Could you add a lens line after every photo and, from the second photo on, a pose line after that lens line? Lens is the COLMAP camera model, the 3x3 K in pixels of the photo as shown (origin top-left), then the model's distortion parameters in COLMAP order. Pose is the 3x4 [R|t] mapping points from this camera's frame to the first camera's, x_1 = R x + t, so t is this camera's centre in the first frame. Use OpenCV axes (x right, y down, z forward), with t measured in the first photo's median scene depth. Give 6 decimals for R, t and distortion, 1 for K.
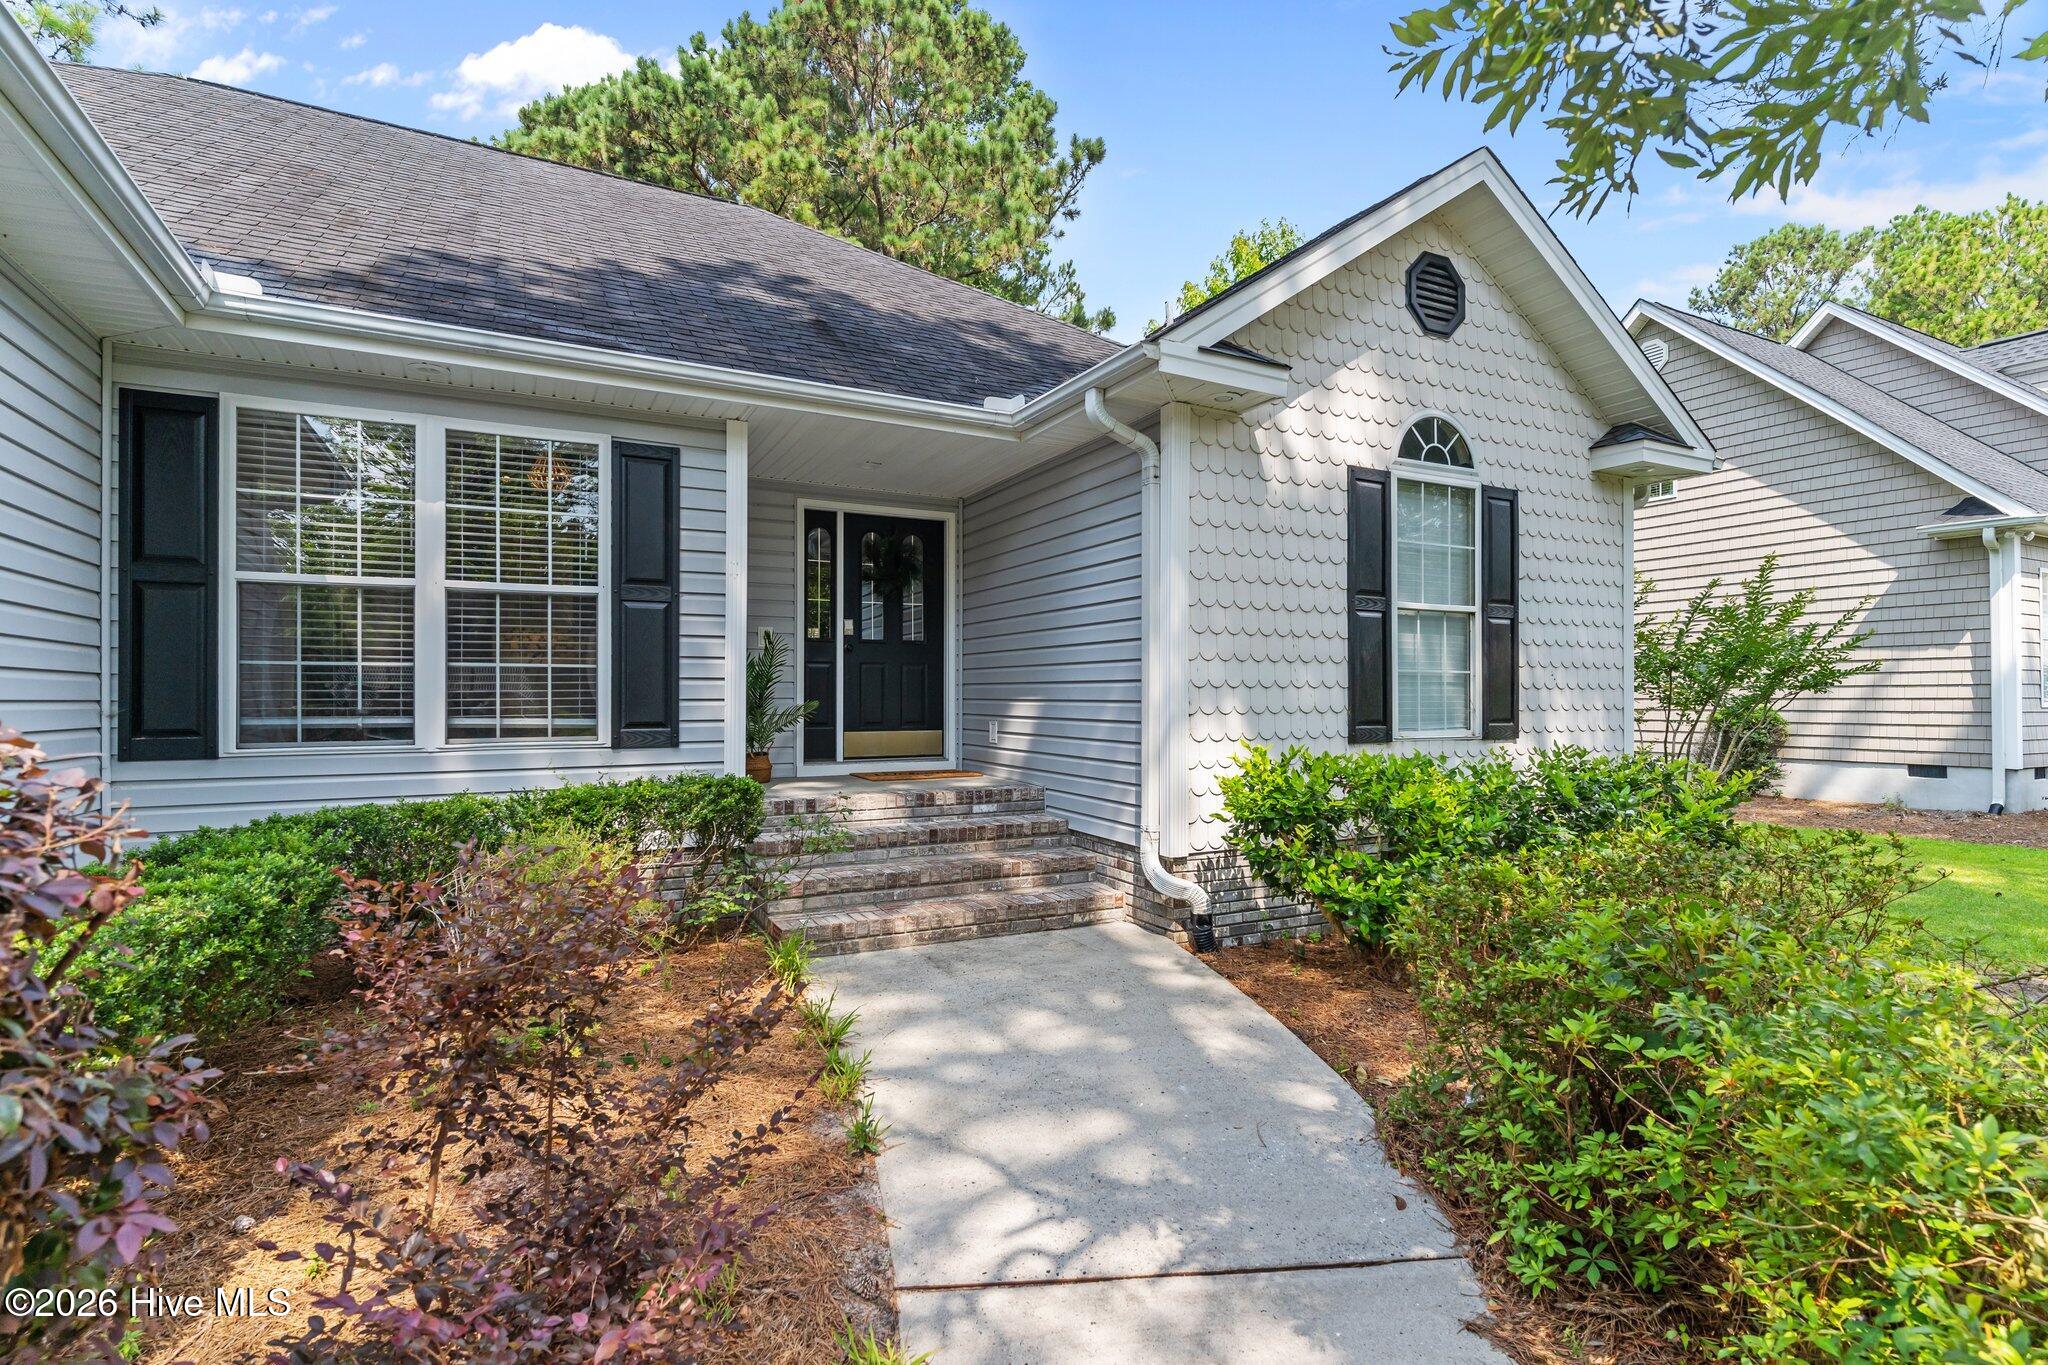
lens RADIAL K [[970.8, 0, 1027.8], [0, 970.8, 692.3], [0, 0, 1]] dist [0.001561, 0.000197]
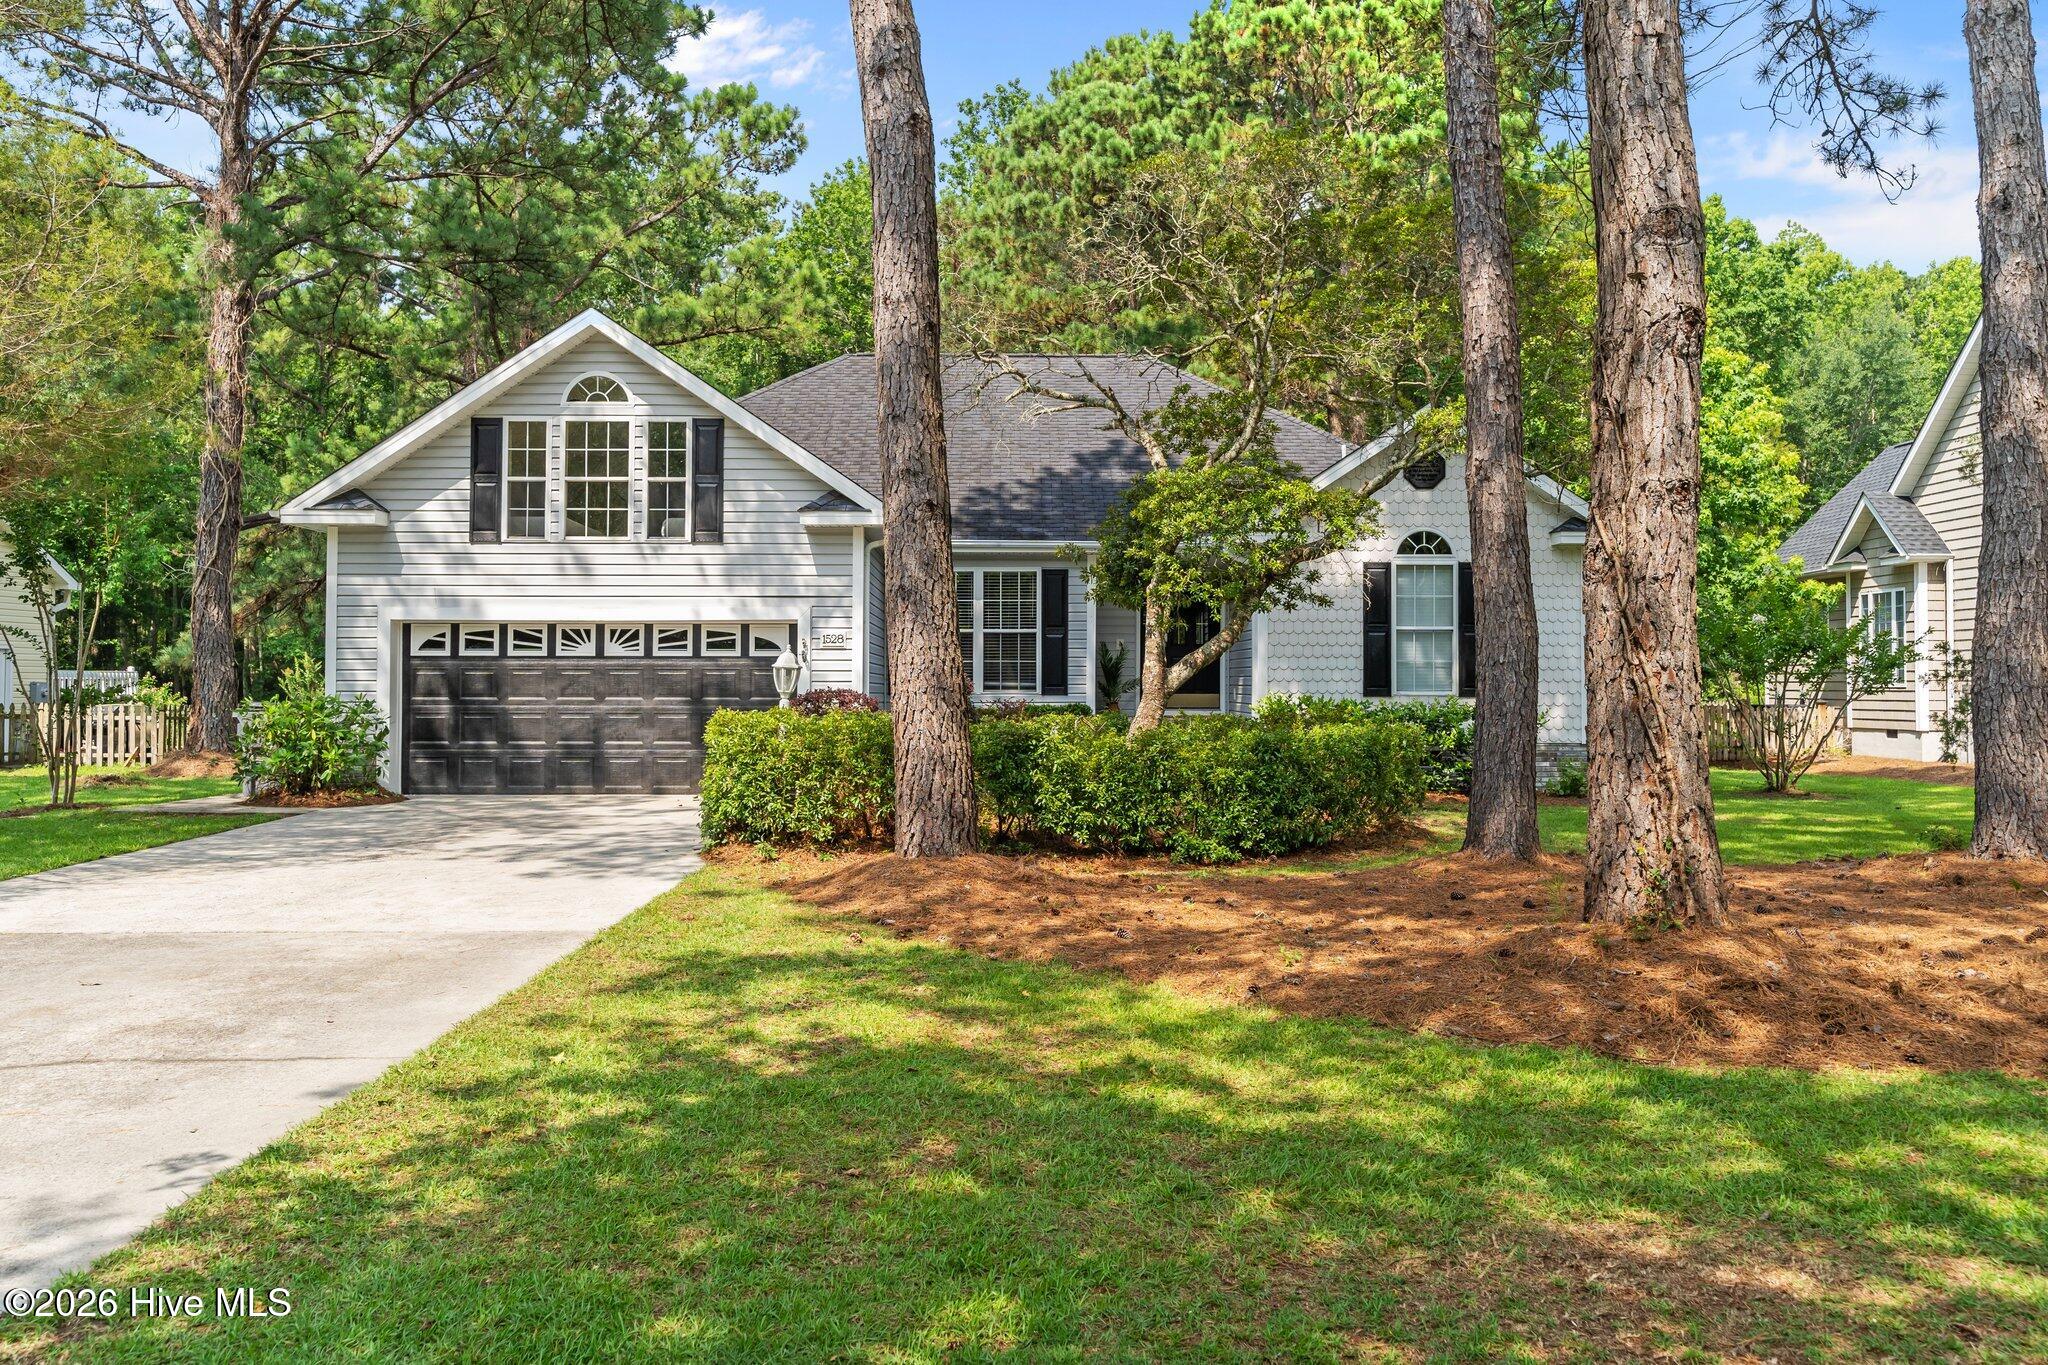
lens RADIAL K [[1619.8, 0, 1023.9], [0, 1619.8, 679.0], [0, 0, 1]] dist [-0.003257, -0.001607]
pose [[0.888944, 0.001082, -0.458015, 1.193164], [0.000156, 0.999996, 0.002665, 0.005750], [0.458016, -0.002441, 0.888941, -2.255473]]
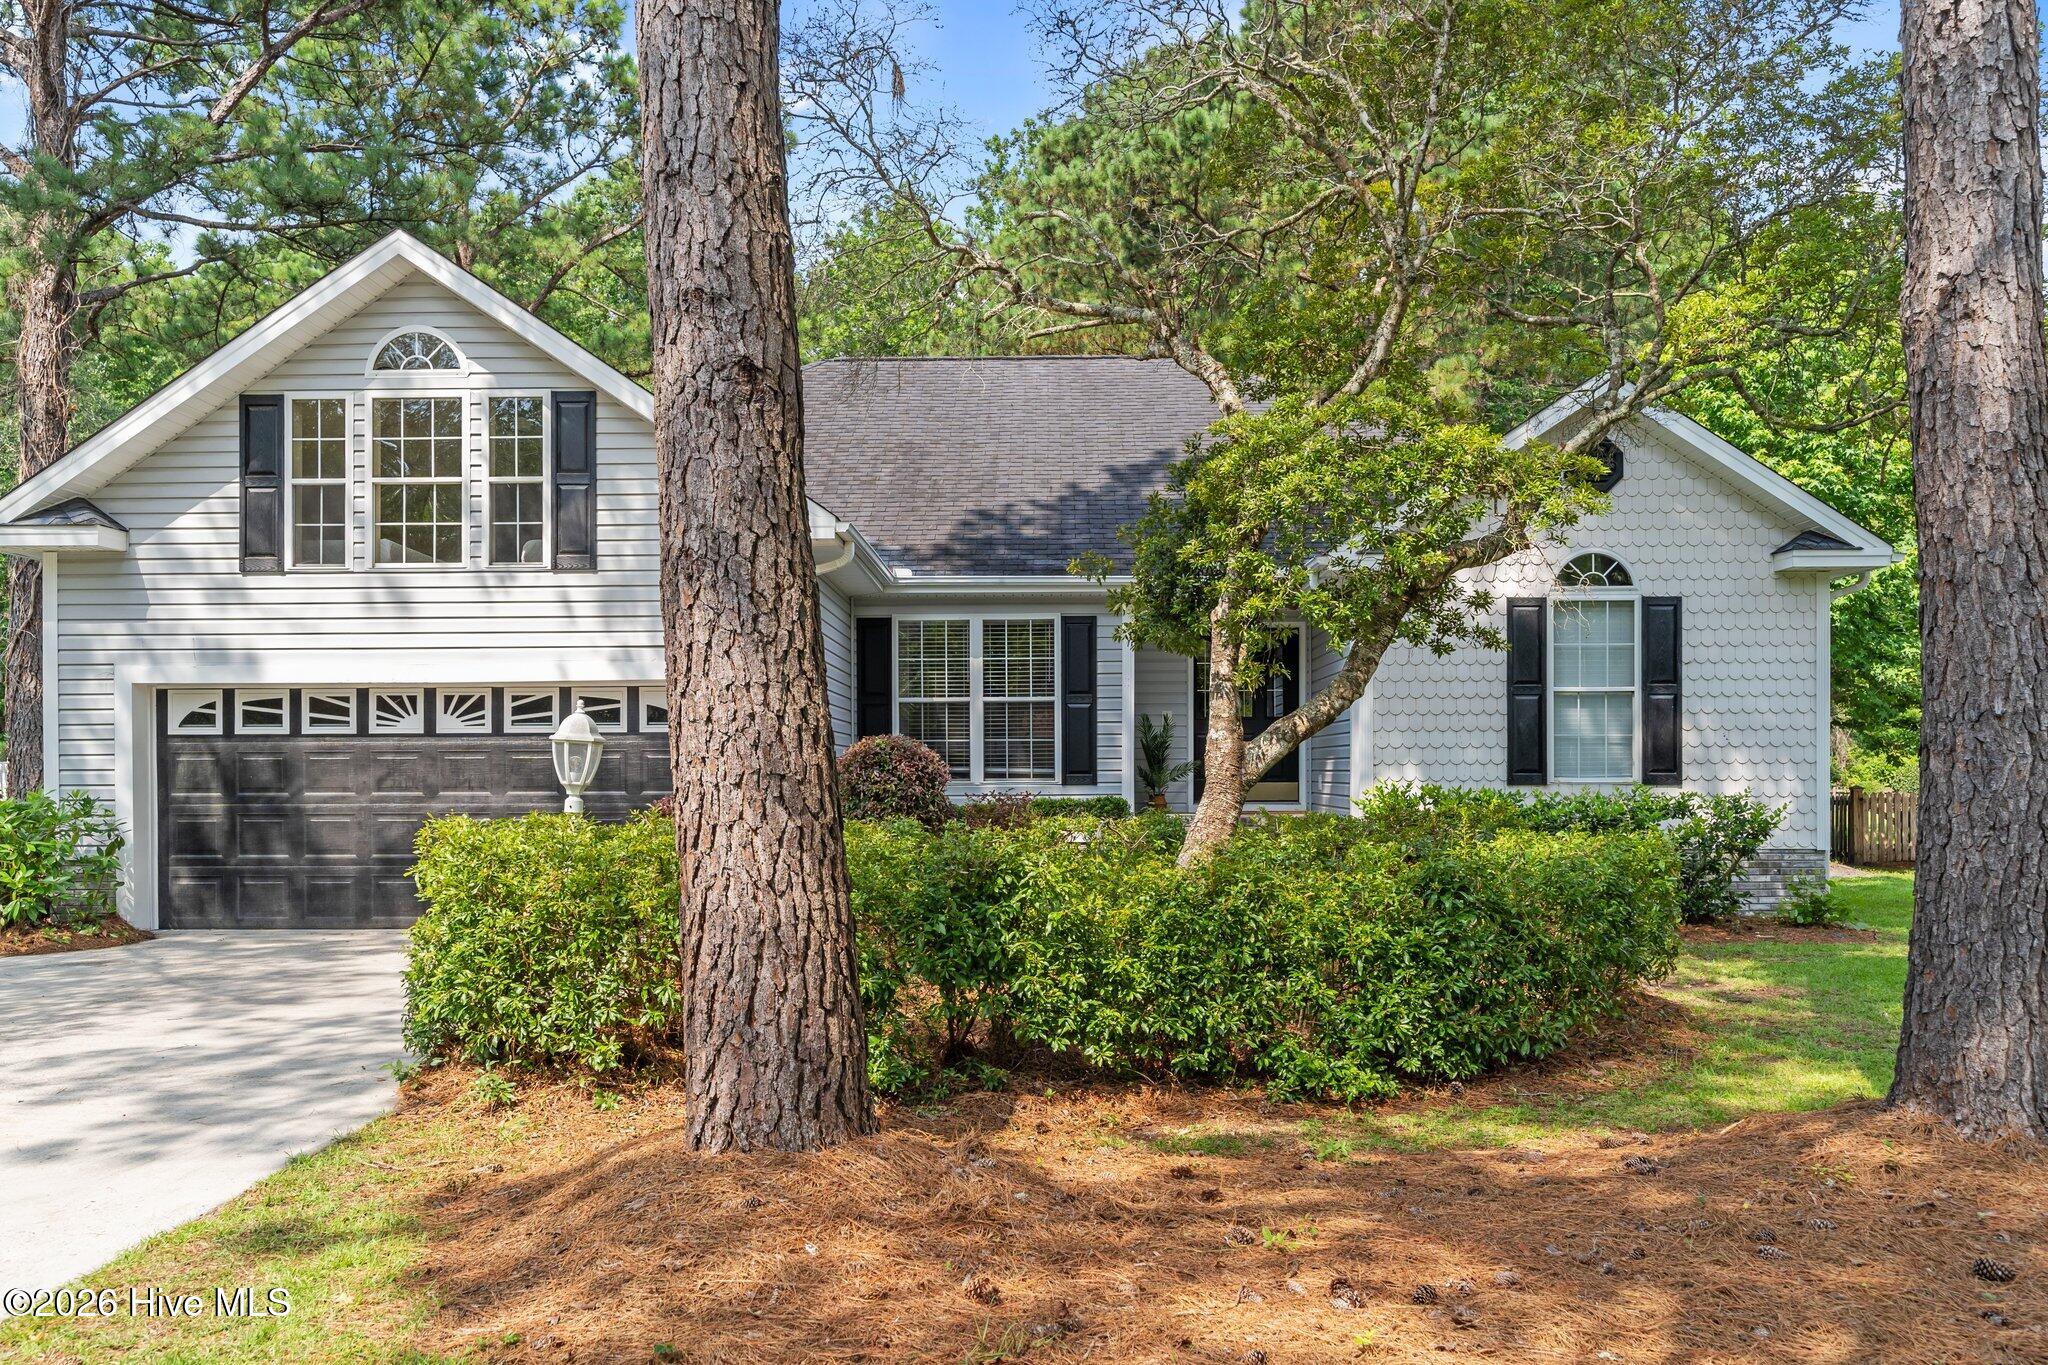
lens RADIAL K [[1576.7, 0, 1014.2], [0, 1576.7, 768.4], [0, 0, 1]] dist [-0.001014, -0.002860]
pose [[0.871866, -0.003530, -0.489731, 0.802202], [0.005686, 0.999980, 0.002915, 0.014983], [0.489711, -0.005326, 0.871869, -1.381598]]
